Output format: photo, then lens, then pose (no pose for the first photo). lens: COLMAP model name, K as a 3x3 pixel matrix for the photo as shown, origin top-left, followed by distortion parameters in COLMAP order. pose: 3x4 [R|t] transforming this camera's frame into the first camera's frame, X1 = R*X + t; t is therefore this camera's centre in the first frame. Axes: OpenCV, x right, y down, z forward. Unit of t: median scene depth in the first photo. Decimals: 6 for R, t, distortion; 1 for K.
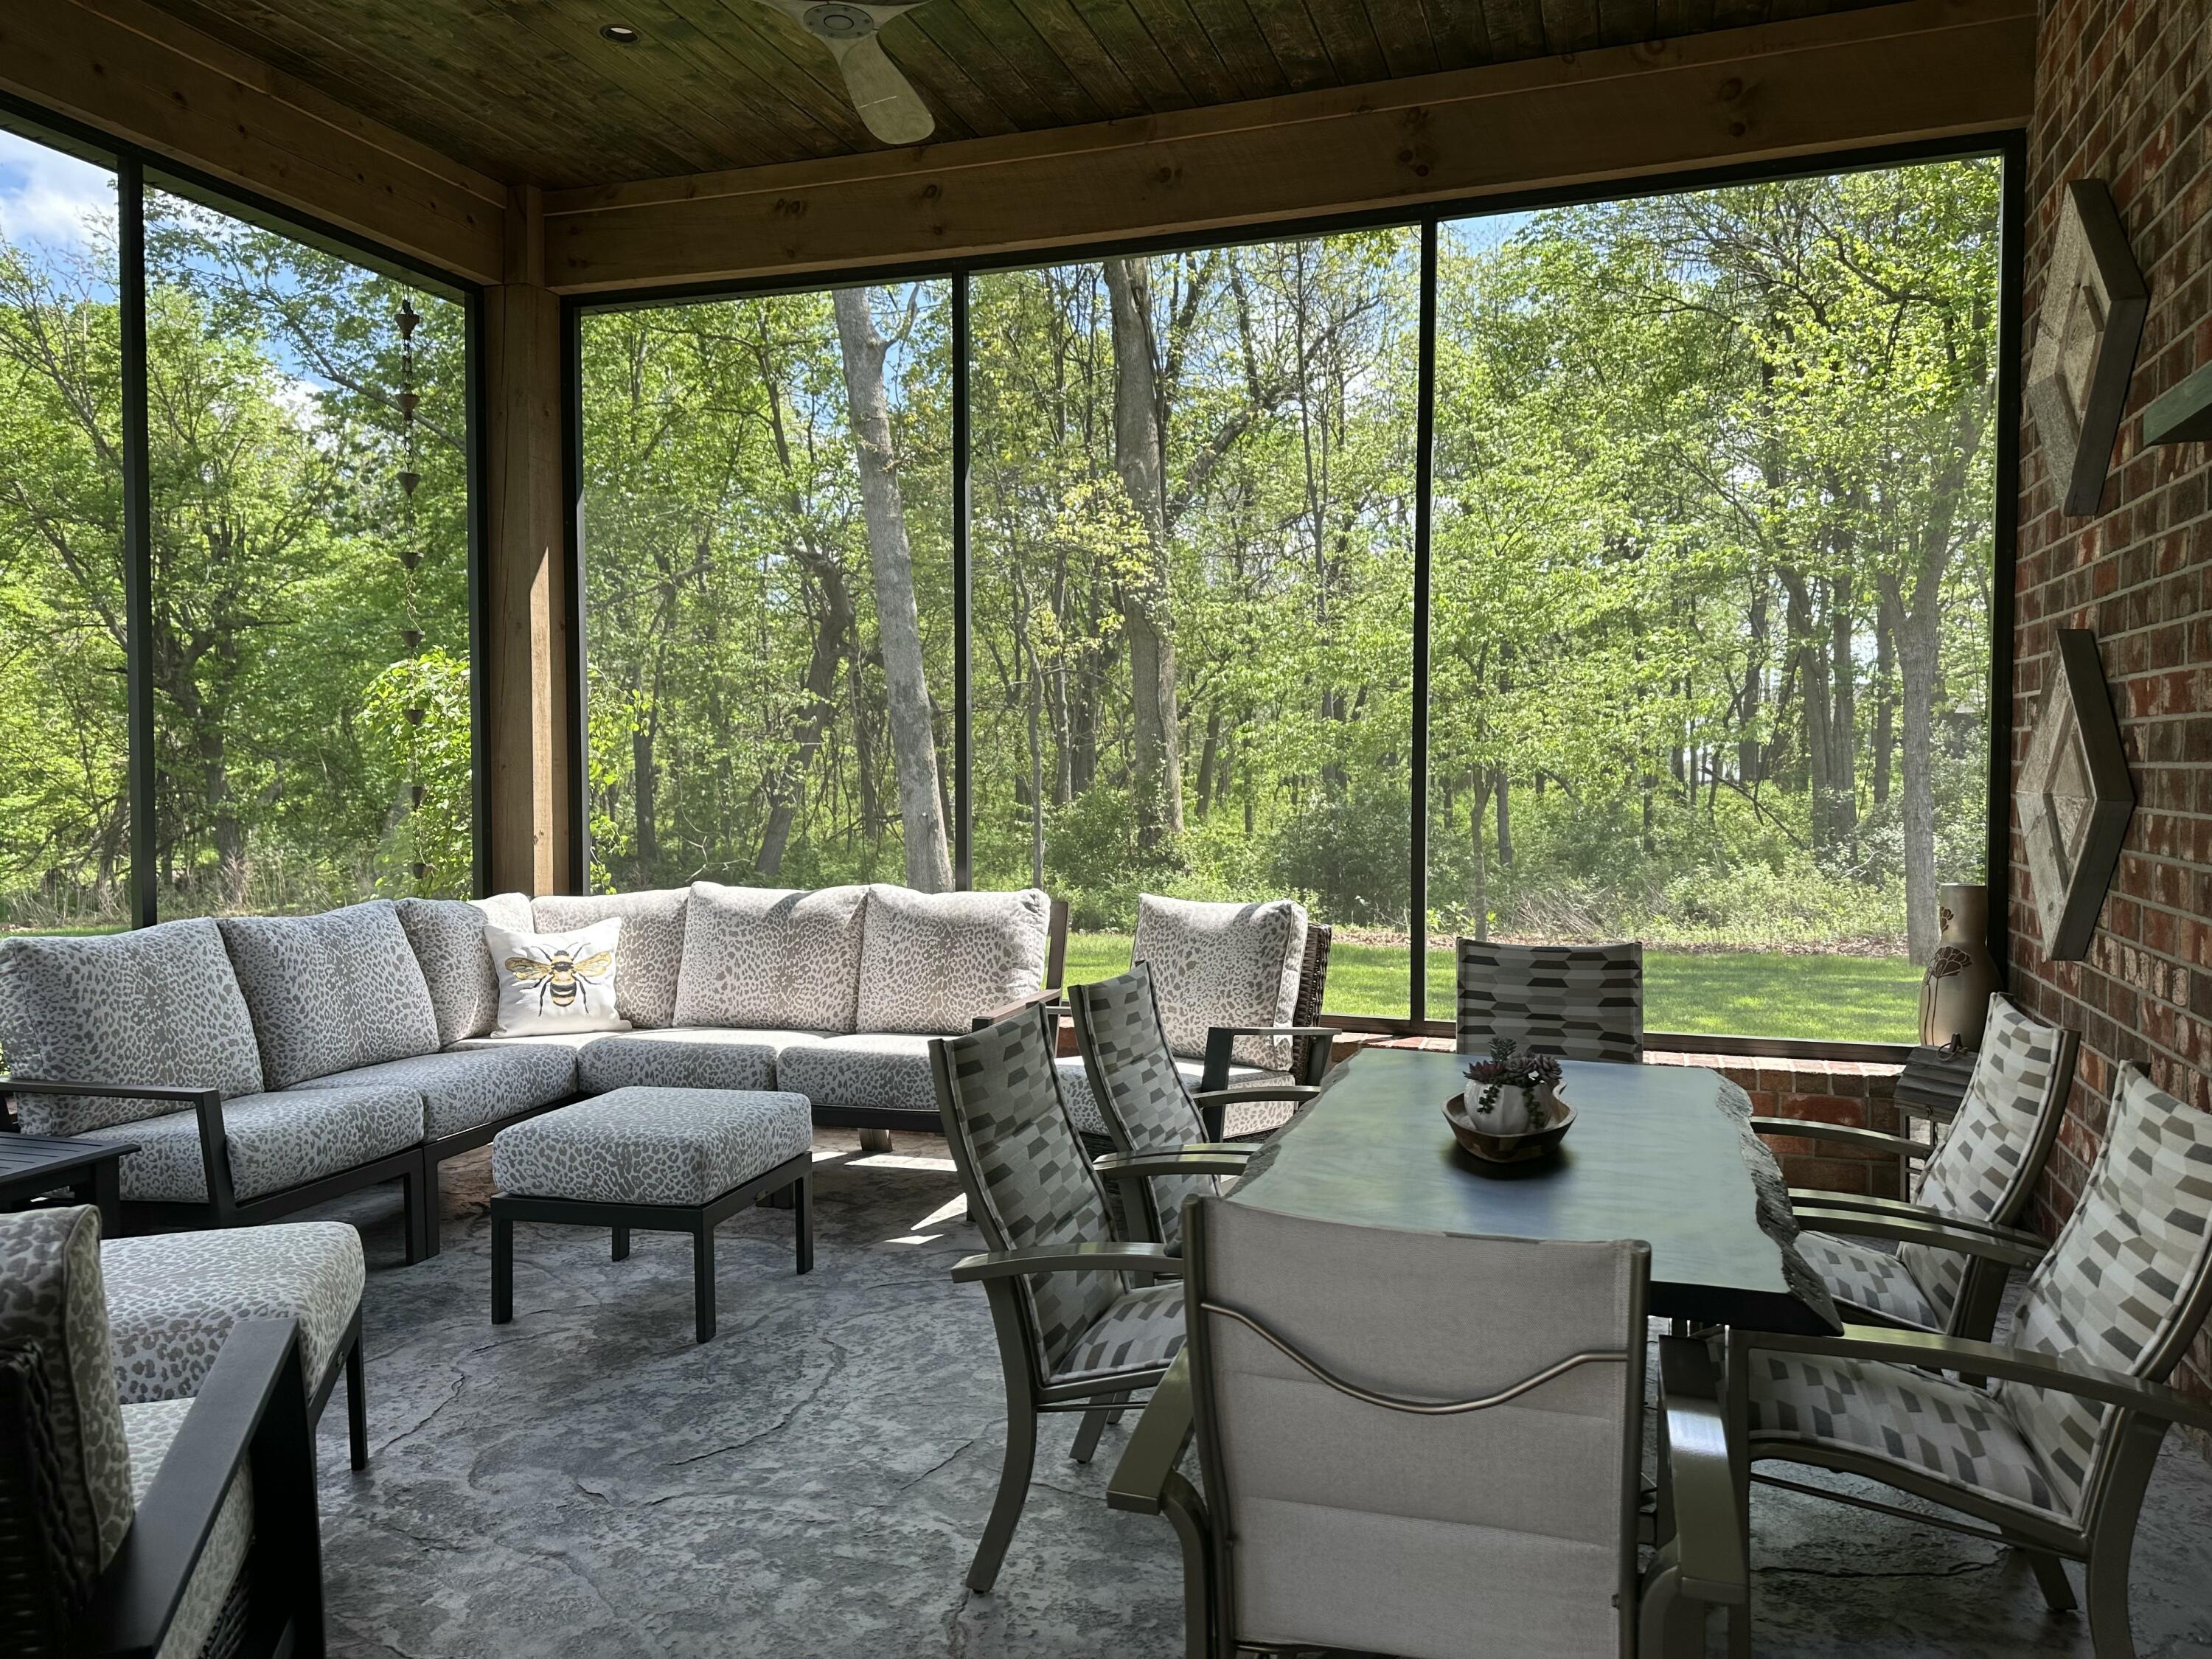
lens RADIAL K [[1570.2, 0, 1105.0], [0, 1570.2, 829.5], [0, 0, 1]] dist [0.132603, -0.114282]
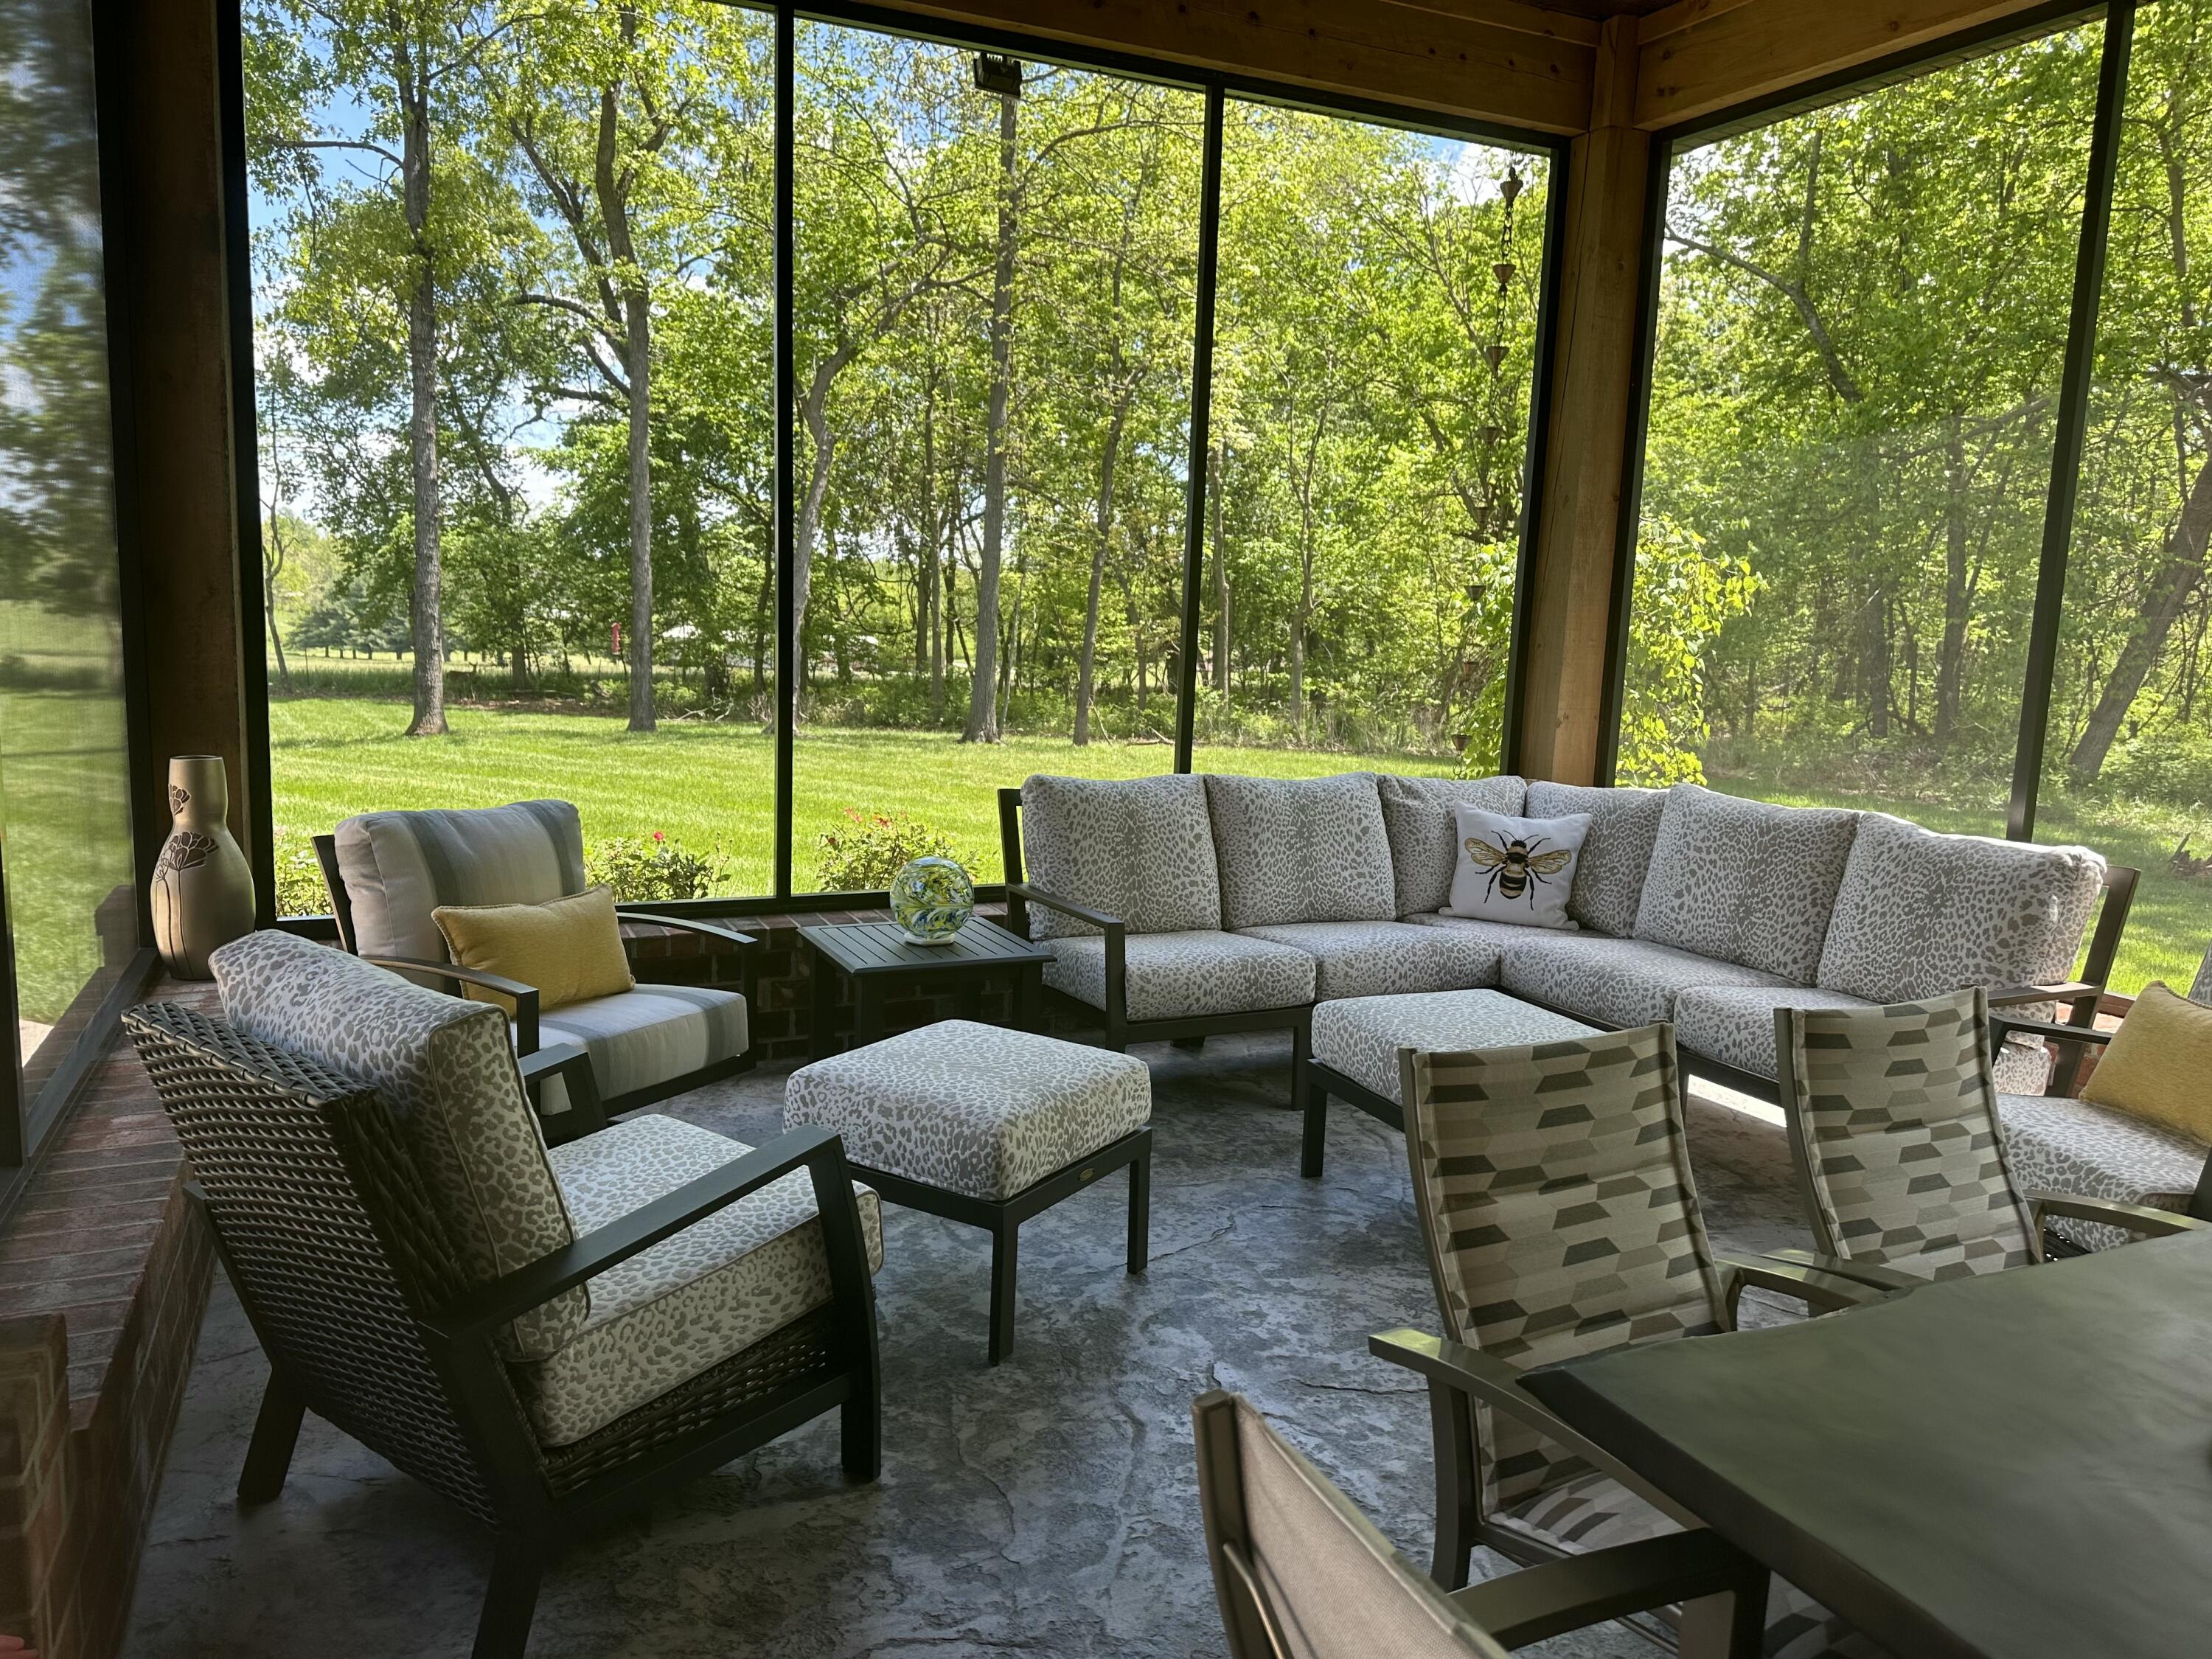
lens RADIAL K [[1570.2, 0, 1105.0], [0, 1570.2, 829.5], [0, 0, 1]] dist [0.132603, -0.114282]
pose [[0.680891, 0.125255, -0.721594, 0.218885], [-0.064759, 0.991704, 0.111036, -0.026525], [0.729516, -0.028874, 0.683354, 0.188911]]
